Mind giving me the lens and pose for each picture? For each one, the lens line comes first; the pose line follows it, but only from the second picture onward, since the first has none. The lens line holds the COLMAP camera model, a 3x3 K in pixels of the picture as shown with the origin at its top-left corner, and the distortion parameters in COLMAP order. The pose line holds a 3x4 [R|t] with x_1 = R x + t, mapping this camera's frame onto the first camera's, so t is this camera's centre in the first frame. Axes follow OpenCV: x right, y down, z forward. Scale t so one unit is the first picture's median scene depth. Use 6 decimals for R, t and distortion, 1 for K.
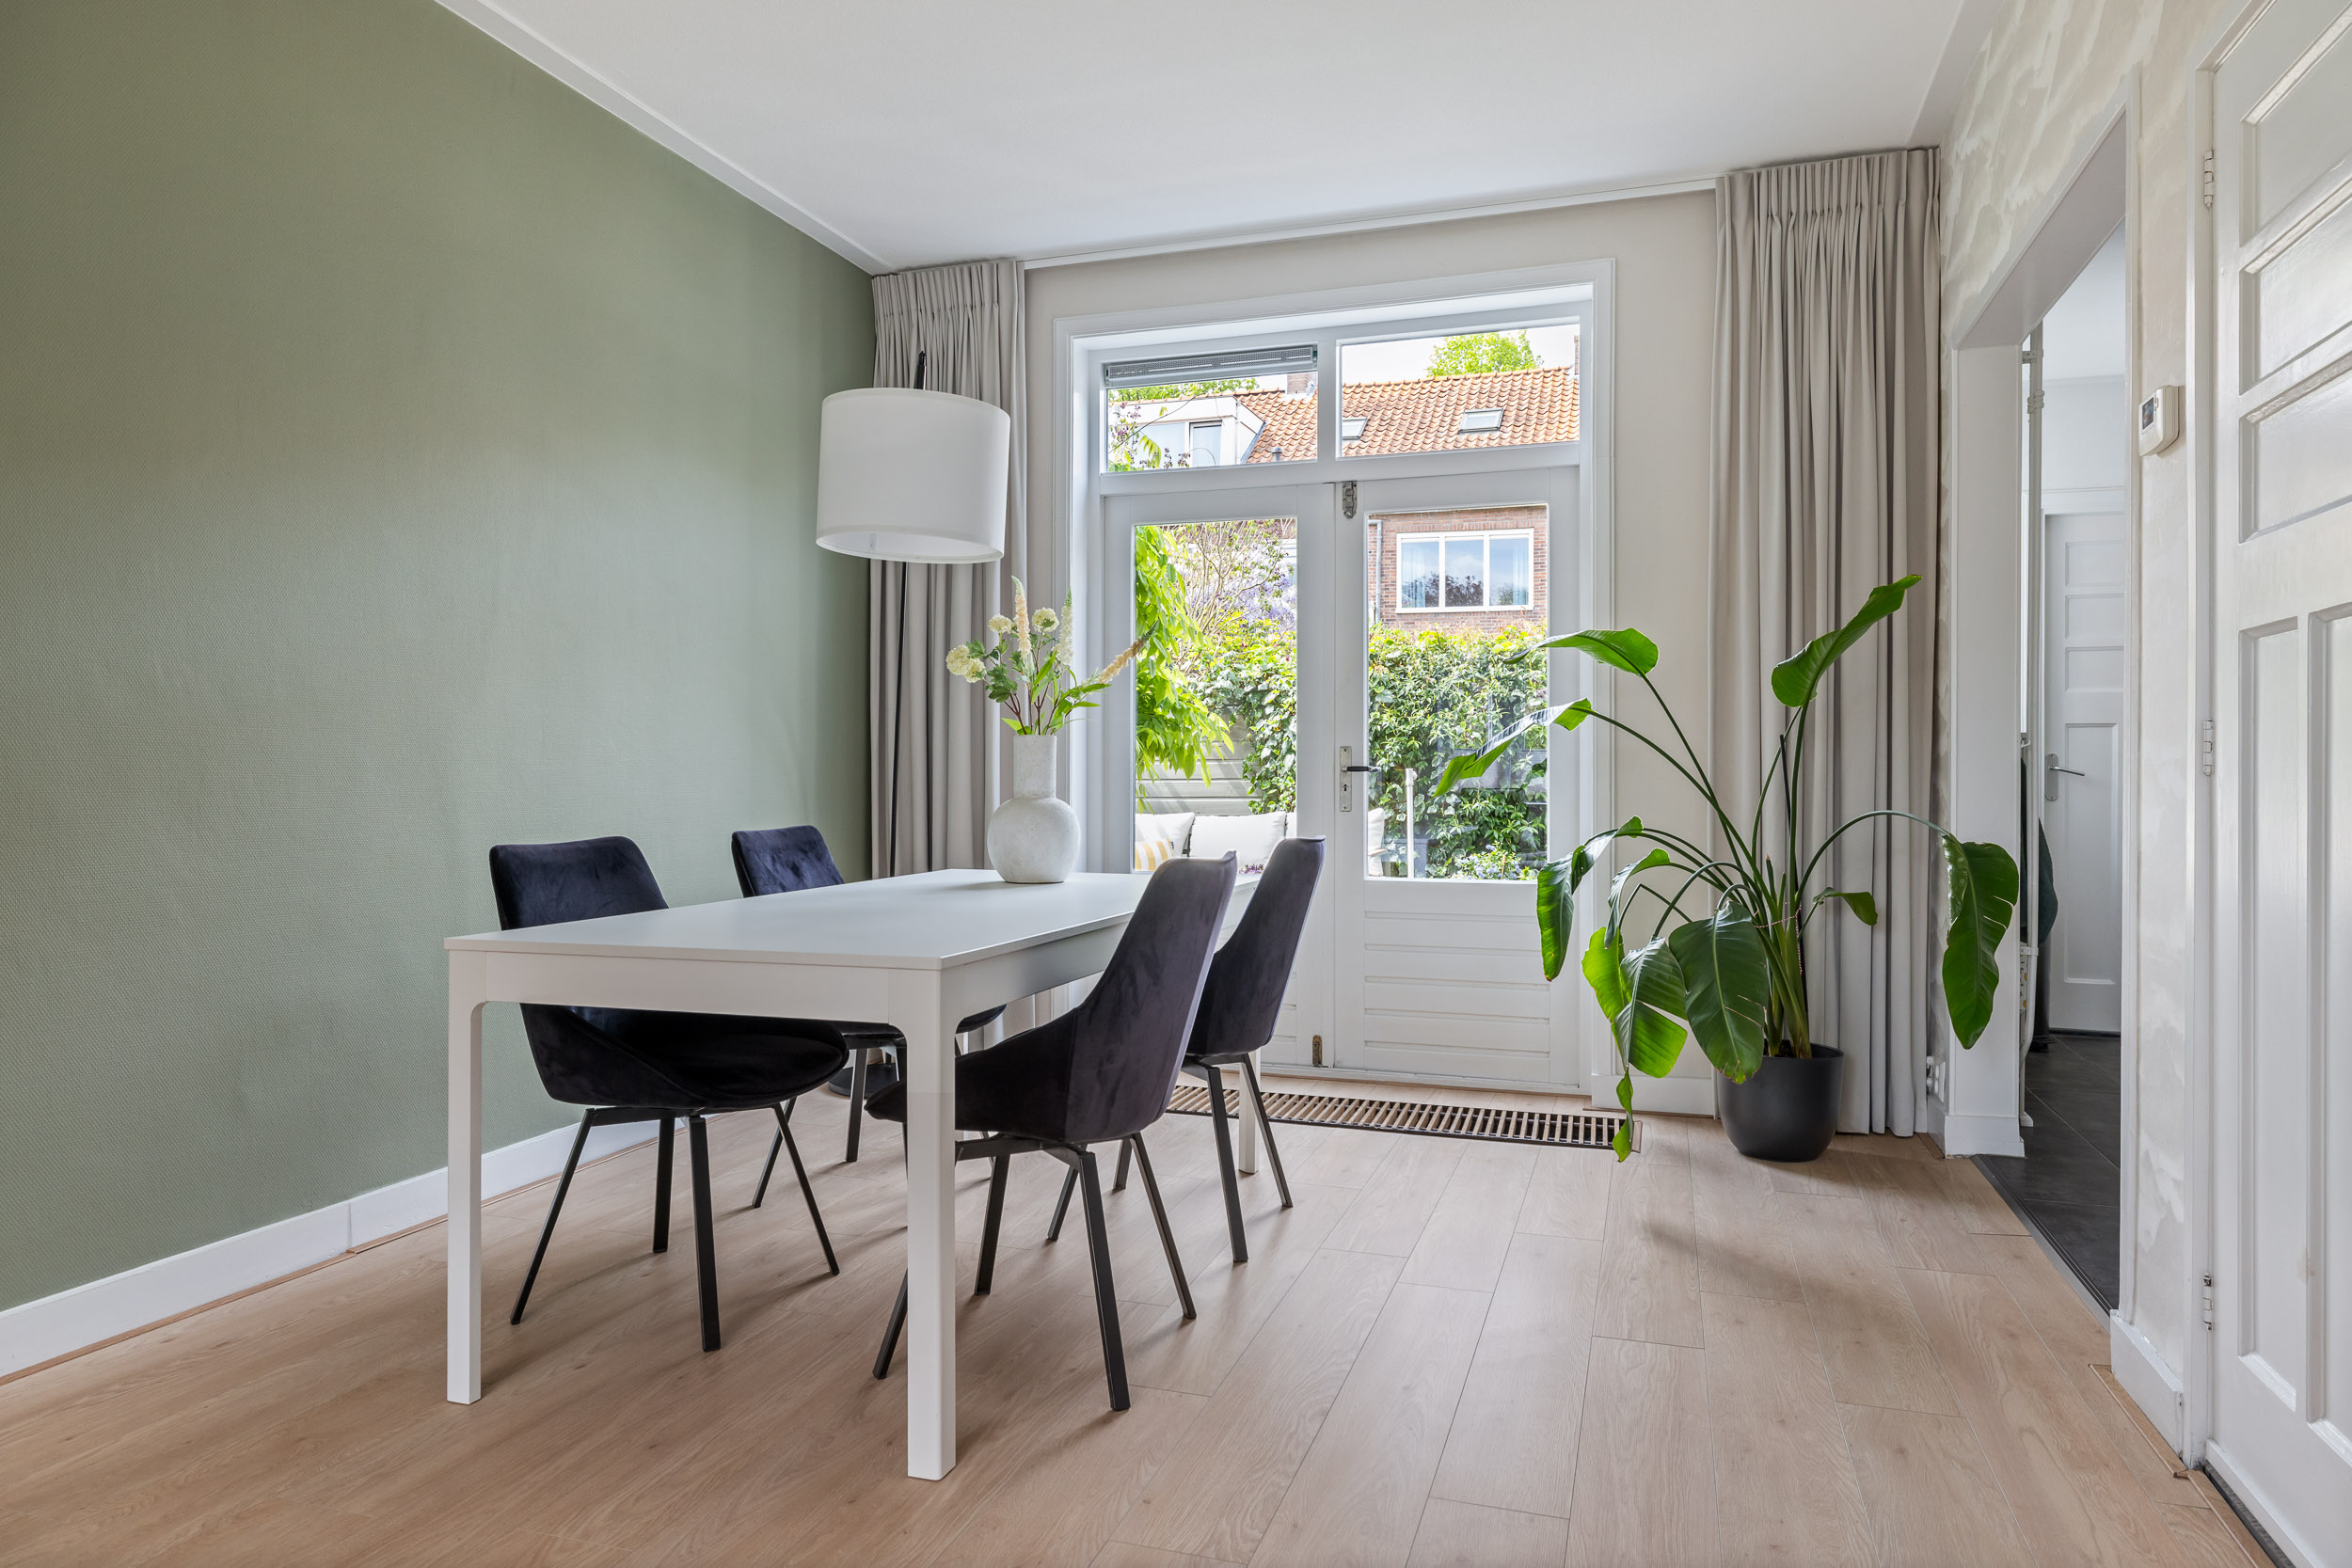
lens RADIAL K [[1493.2, 0, 1178.9], [0, 1493.2, 790.6], [0, 0, 1]] dist [0.000685, 0.000496]
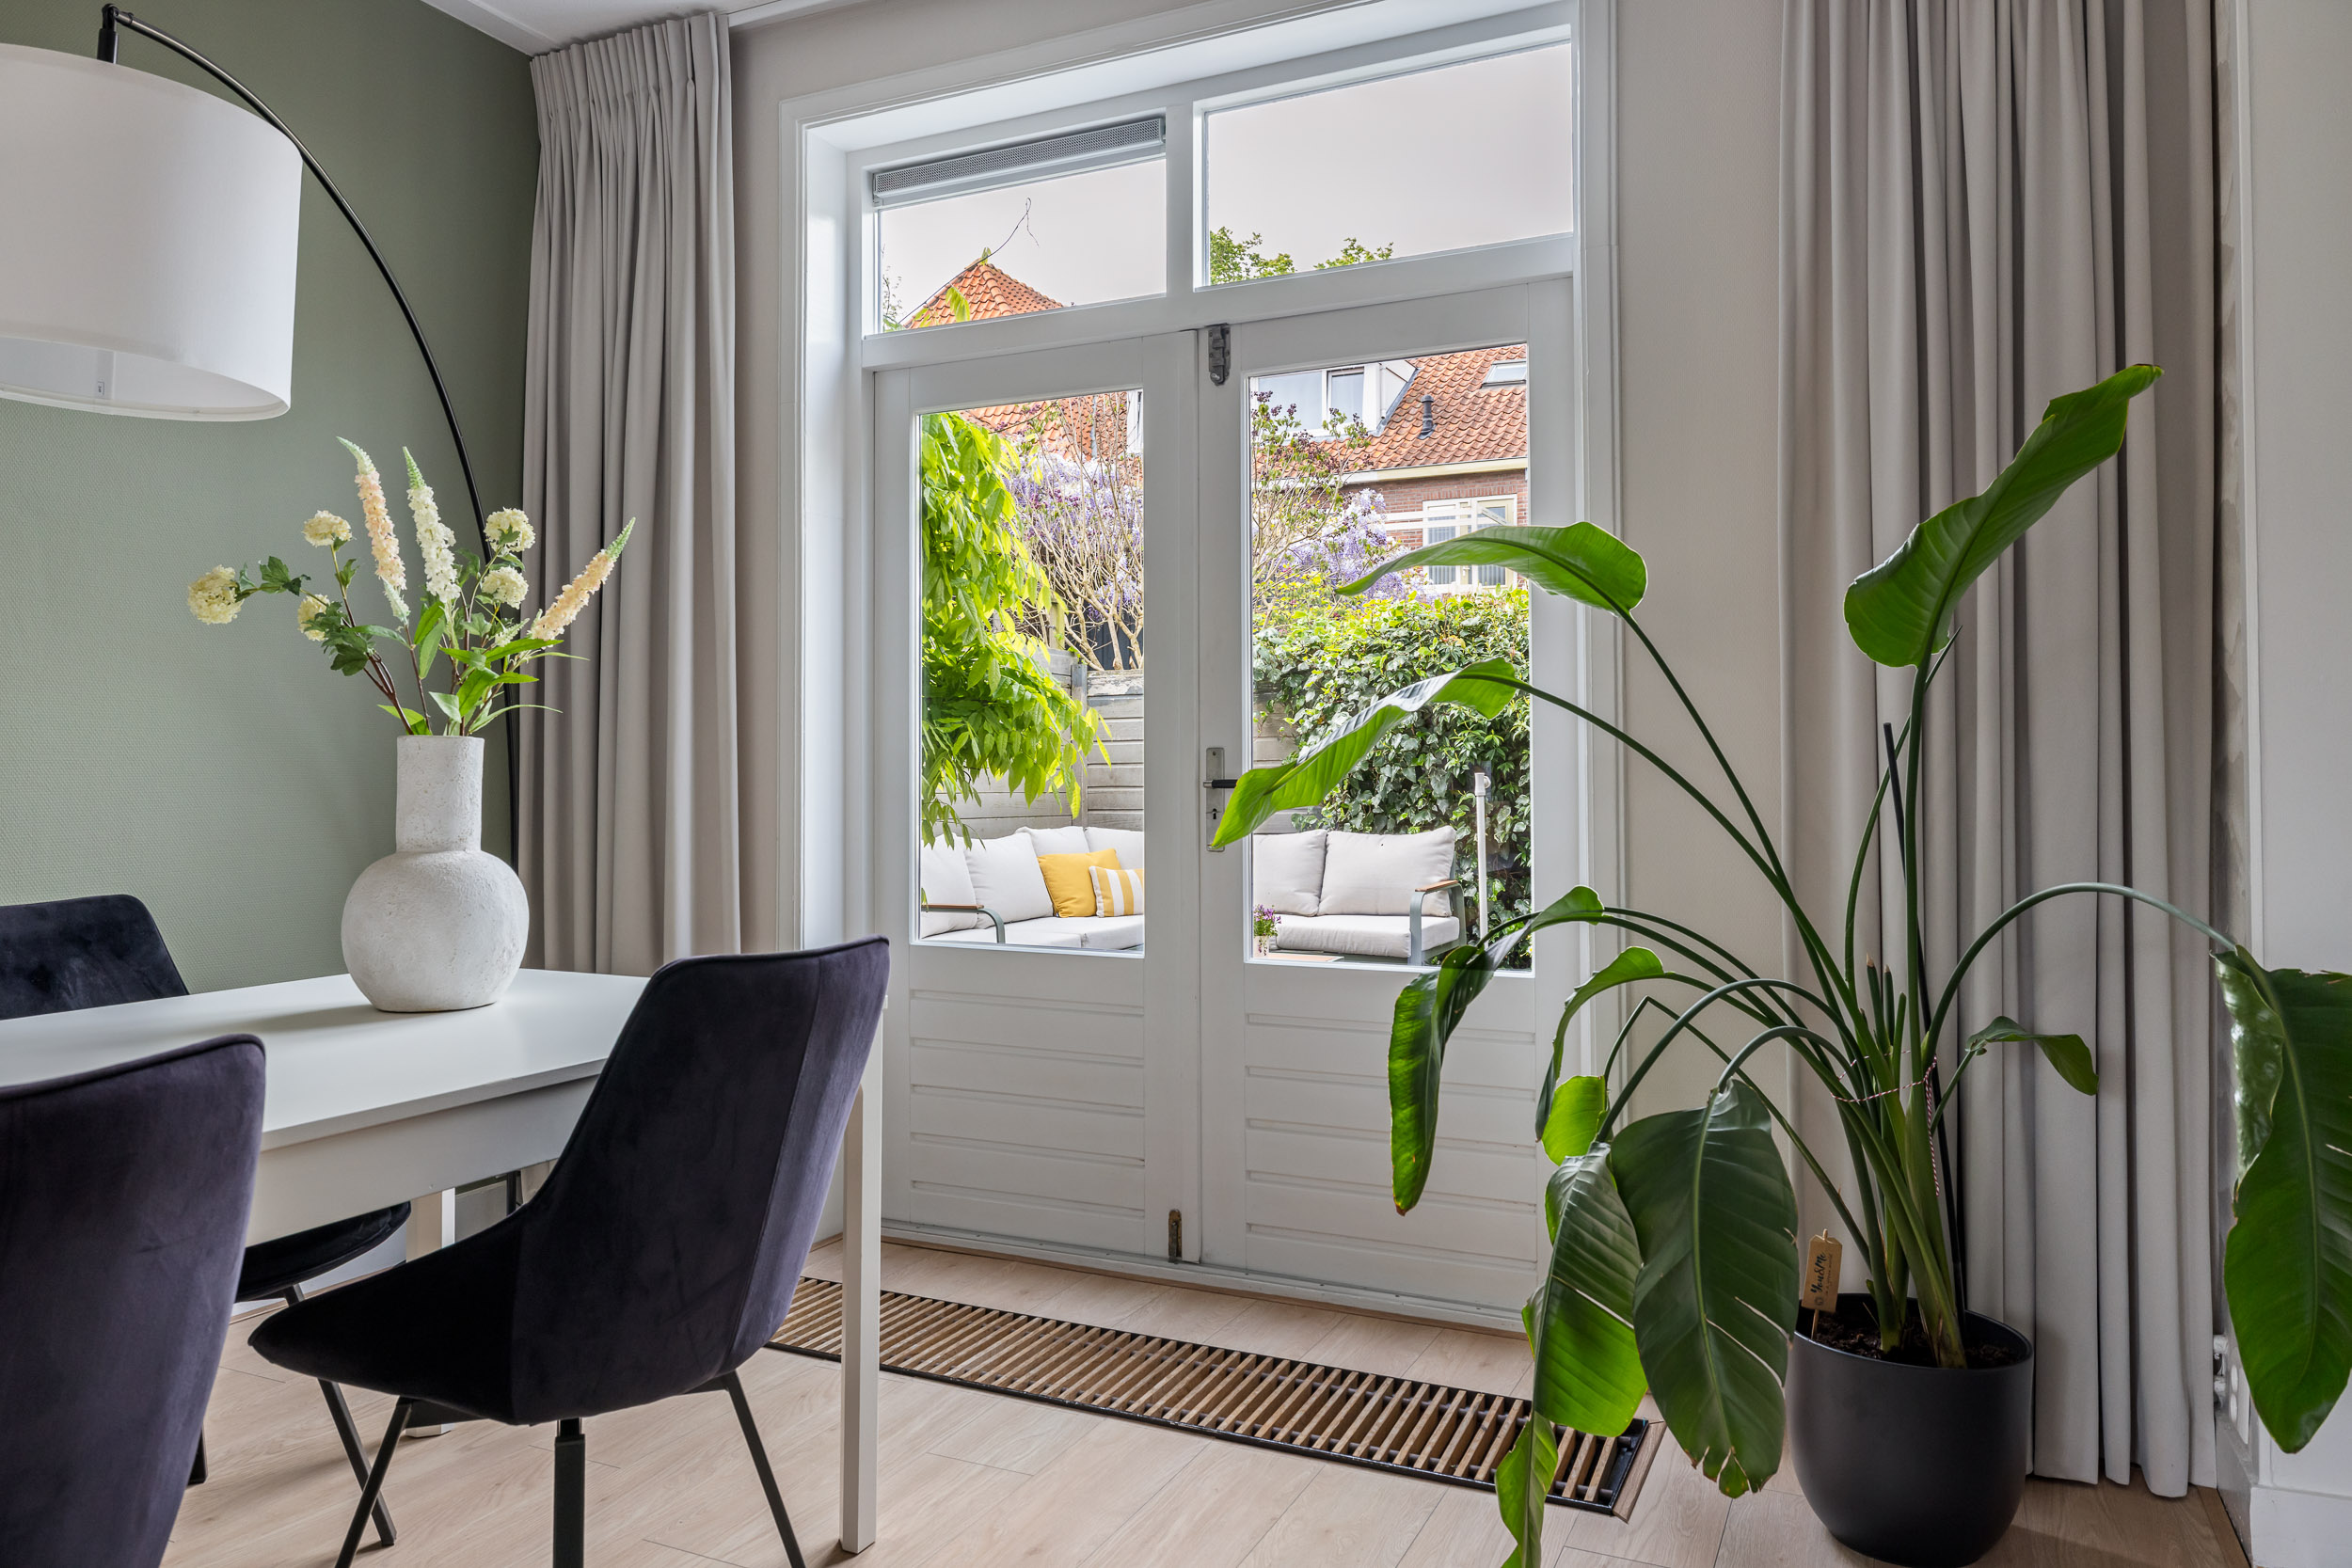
lens RADIAL K [[1610.9, 0, 1171.0], [0, 1610.9, 745.9], [0, 0, 1]] dist [0.001181, -0.002721]
pose [[0.992180, -0.005763, -0.124683, 0.177820], [0.002427, 0.999635, -0.026892, -0.012338], [0.124792, 0.026379, 0.991832, 0.329812]]
